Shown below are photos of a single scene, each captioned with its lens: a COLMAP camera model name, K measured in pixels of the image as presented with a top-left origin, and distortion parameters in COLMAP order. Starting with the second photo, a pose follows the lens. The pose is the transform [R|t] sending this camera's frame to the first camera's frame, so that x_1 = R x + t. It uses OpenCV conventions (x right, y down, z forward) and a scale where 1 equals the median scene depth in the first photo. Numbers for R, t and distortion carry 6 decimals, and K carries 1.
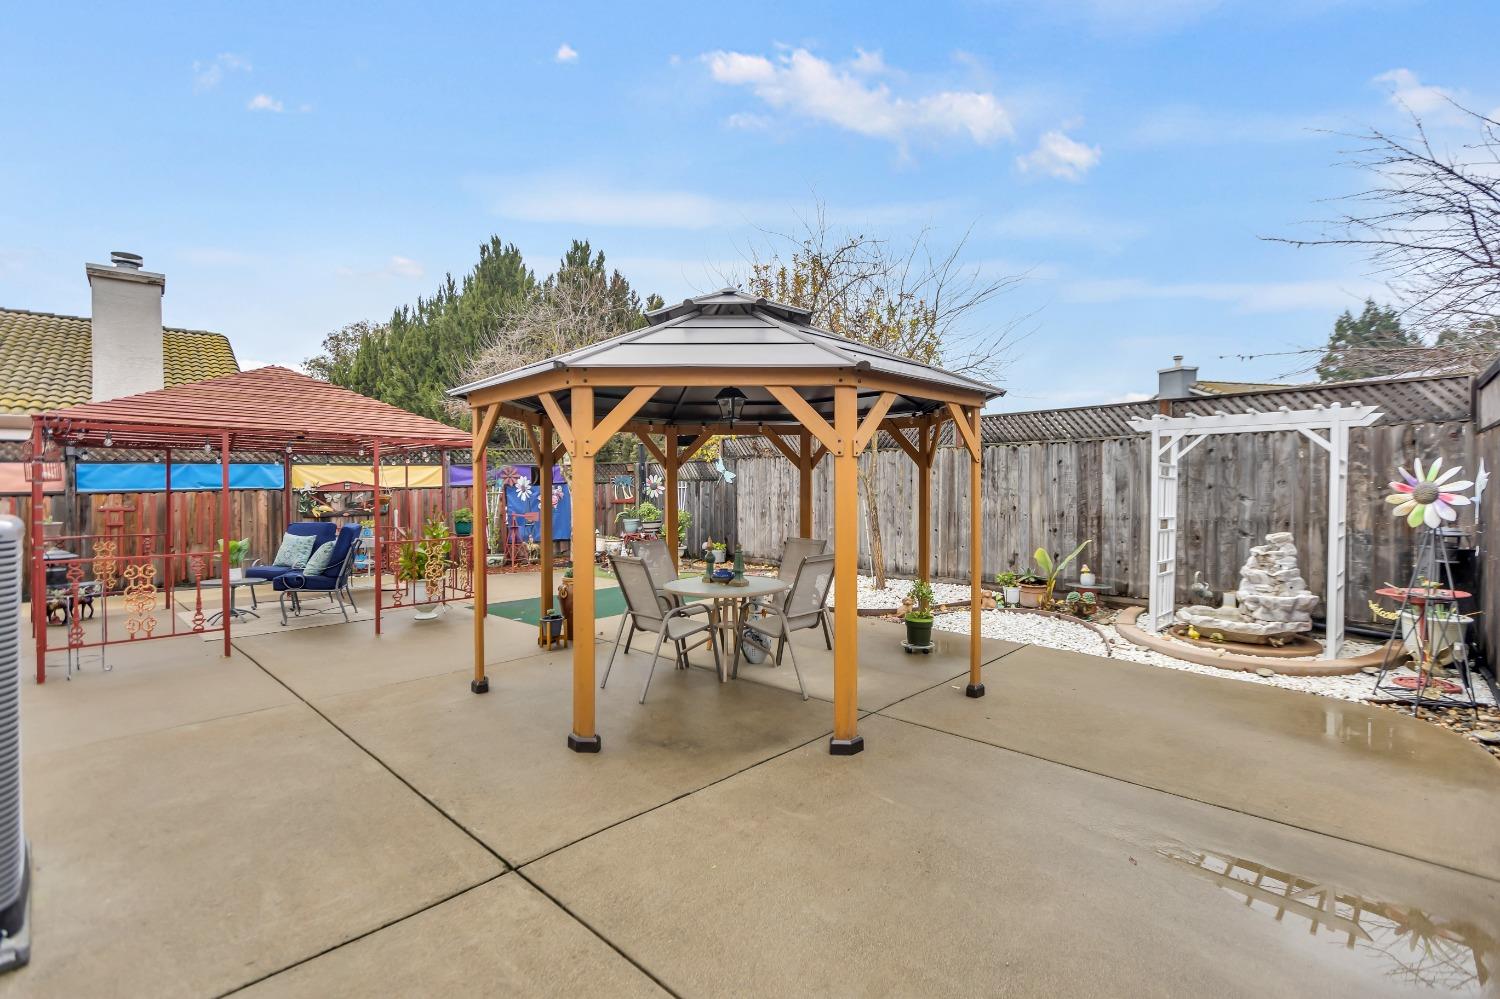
lens RADIAL K [[665.6, 0, 742.8], [0, 665.6, 497.0], [0, 0, 1]] dist [-0.010567, -0.000324]
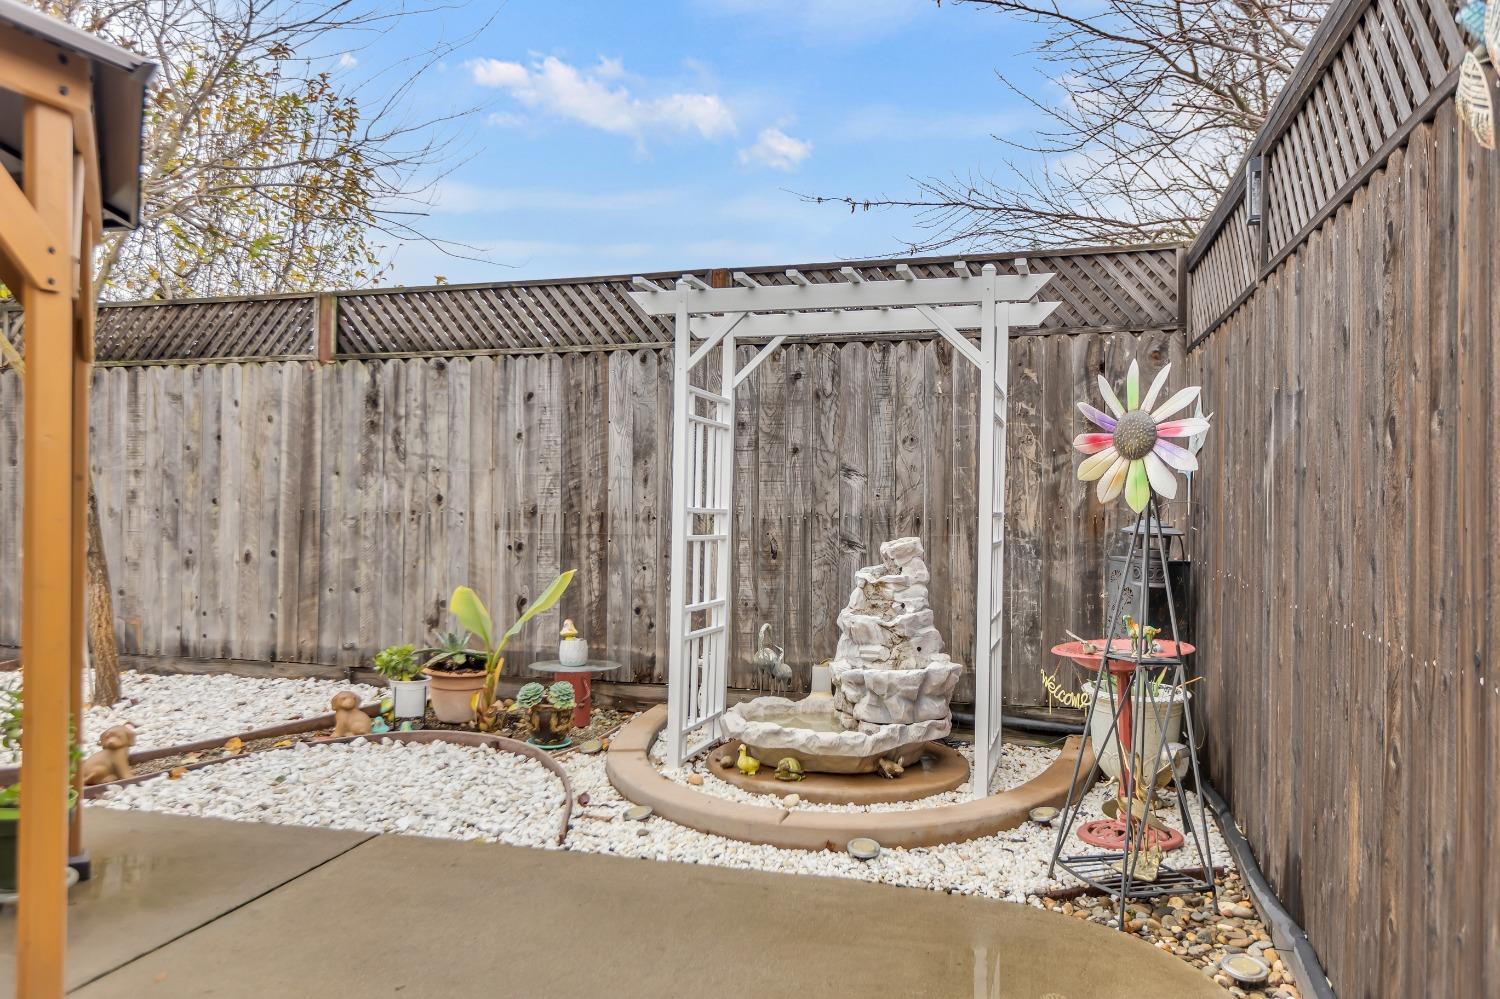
lens RADIAL K [[1069.2, 0, 816.8], [0, 1069.2, 507.0], [0, 0, 1]] dist [0.001322, 0.001007]
pose [[0.846421, 0.009567, 0.532429, 0.315925], [-0.003826, 0.999922, -0.011885, 0.038528], [-0.532501, 0.008023, 0.846391, 0.339890]]
